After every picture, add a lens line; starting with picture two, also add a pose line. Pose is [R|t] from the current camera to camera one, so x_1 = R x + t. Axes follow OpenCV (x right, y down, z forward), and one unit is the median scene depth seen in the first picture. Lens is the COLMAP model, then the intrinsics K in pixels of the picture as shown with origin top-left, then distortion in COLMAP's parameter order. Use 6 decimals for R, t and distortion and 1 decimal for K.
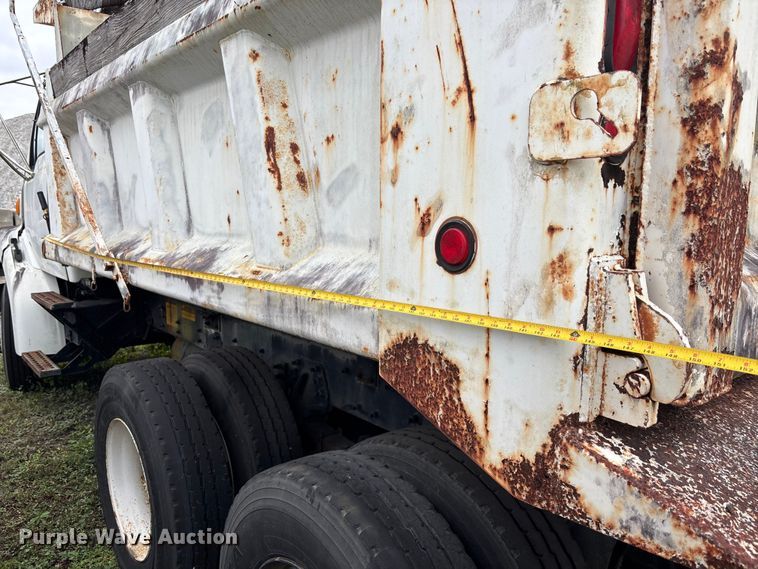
lens RADIAL K [[566.2, 0, 360.0], [0, 566.2, 294.9], [0, 0, 1]] dist [0.046206, -0.049344]
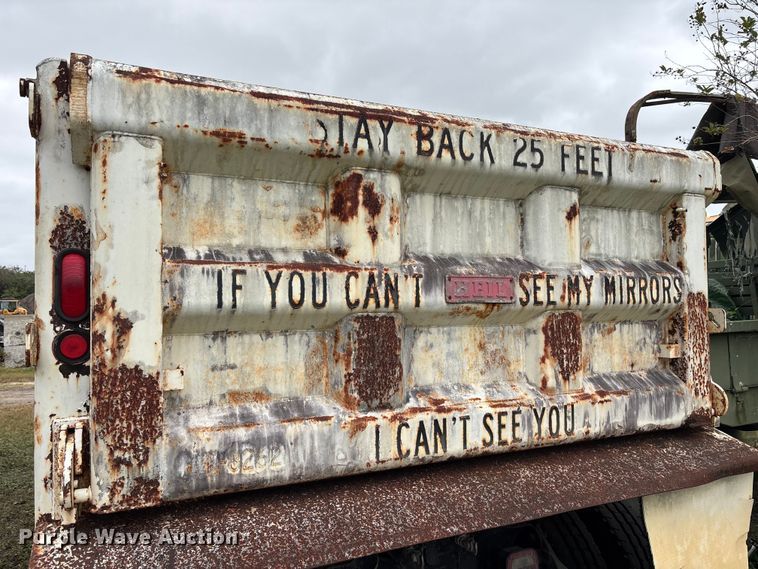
lens RADIAL K [[566.2, 0, 371.9], [0, 566.2, 296.5], [0, 0, 1]] dist [0.046206, -0.049344]
pose [[0.971851, -0.024822, -0.234283, 0.949094], [-0.012179, 0.987812, -0.155178, -0.095146], [0.235280, 0.153663, 0.959704, -0.266177]]
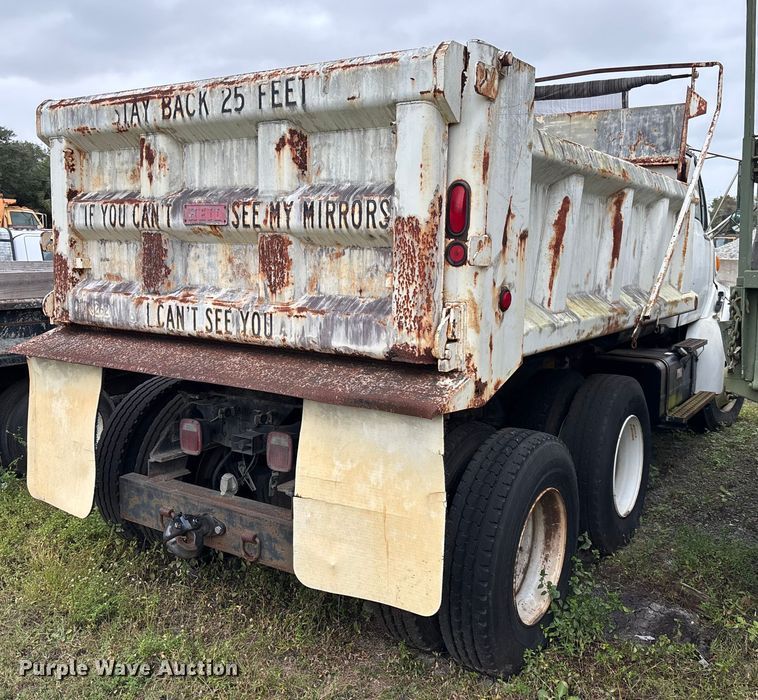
lens RADIAL K [[741.8, 0, 395.1], [0, 741.8, 339.4], [0, 0, 1]] dist [0.048386, 0.000000]
pose [[0.316886, 0.109993, -0.942064, 3.081389], [-0.150205, 0.986538, 0.064661, -0.169782], [0.936494, 0.121012, 0.329142, 0.798323]]
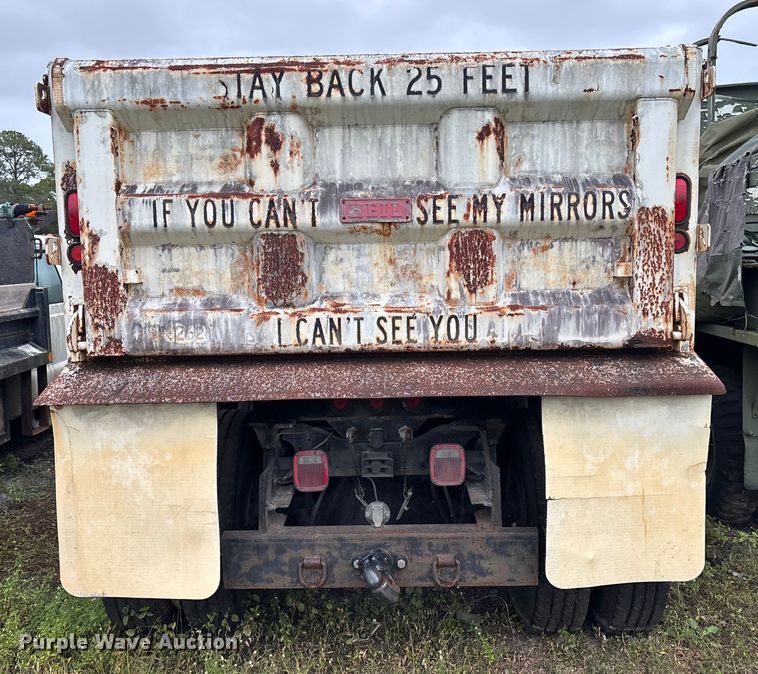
lens RADIAL K [[755.0, 0, 378.3], [0, 755.0, 339.5], [0, 0, 1]] dist [0.027490, 0.000000]
pose [[0.773716, 0.053766, -0.631247, 2.090929], [-0.063096, 0.997978, 0.007666, 0.003487], [0.630383, 0.033898, 0.775544, -0.482242]]
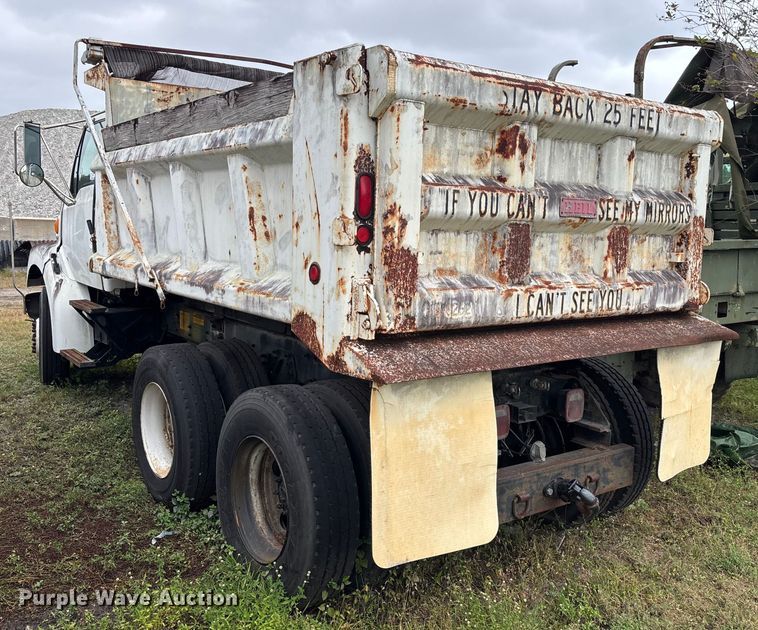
lens RADIAL K [[718.3, 0, 358.3], [0, 718.3, 304.5], [0, 0, 1]] dist [0.031157, 0.000000]
pose [[0.997708, 0.026564, -0.062233, 0.351817], [-0.028242, 0.999256, -0.026256, 0.080633], [0.061489, 0.027954, 0.997716, -1.346236]]
